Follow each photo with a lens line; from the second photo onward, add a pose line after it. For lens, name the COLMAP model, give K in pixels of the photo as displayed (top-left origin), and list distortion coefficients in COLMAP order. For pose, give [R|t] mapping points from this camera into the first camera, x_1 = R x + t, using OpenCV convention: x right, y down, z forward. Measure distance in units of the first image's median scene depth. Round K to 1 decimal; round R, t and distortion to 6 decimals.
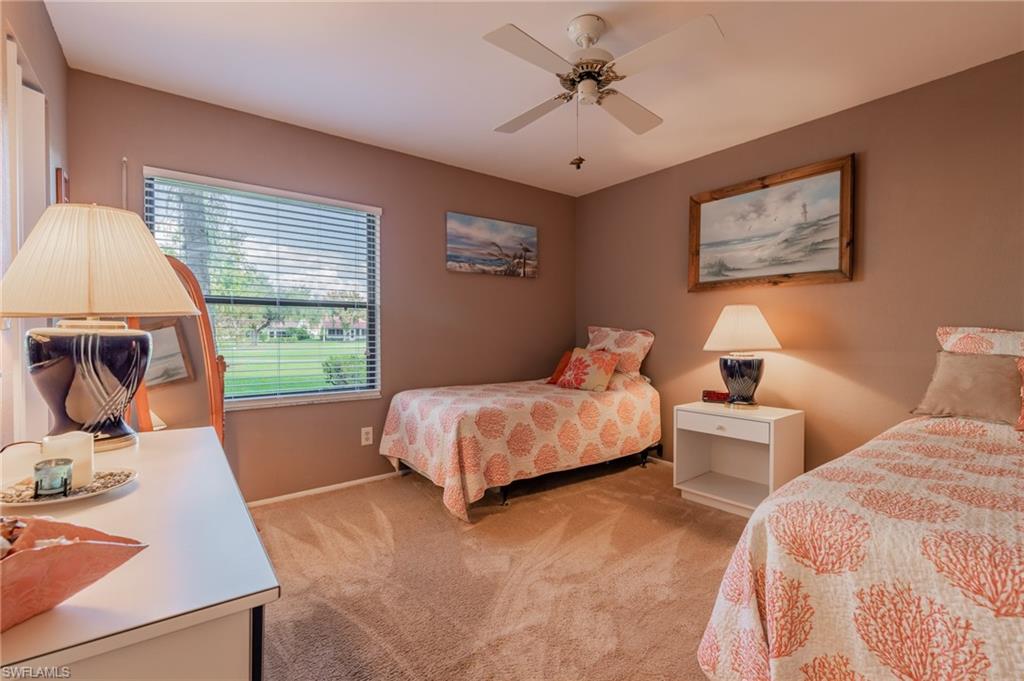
lens RADIAL K [[453.4, 0, 512.0], [0, 453.4, 340.5], [0, 0, 1]] dist [-0.000329, 0.000026]
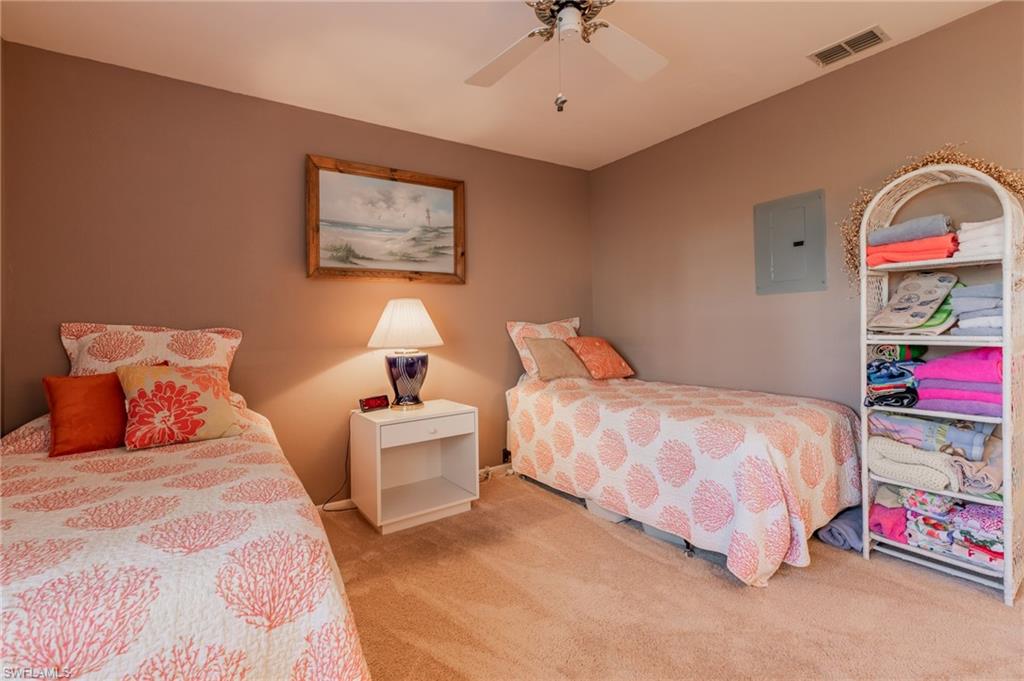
lens RADIAL K [[471.2, 0, 512.3], [0, 471.2, 319.8], [0, 0, 1]] dist [-0.001694, -0.000081]
pose [[0.051476, 0.009521, 0.998629, -0.445331], [0.039158, 0.999166, -0.011544, -0.014406], [-0.997906, 0.039699, 0.051060, 0.709444]]
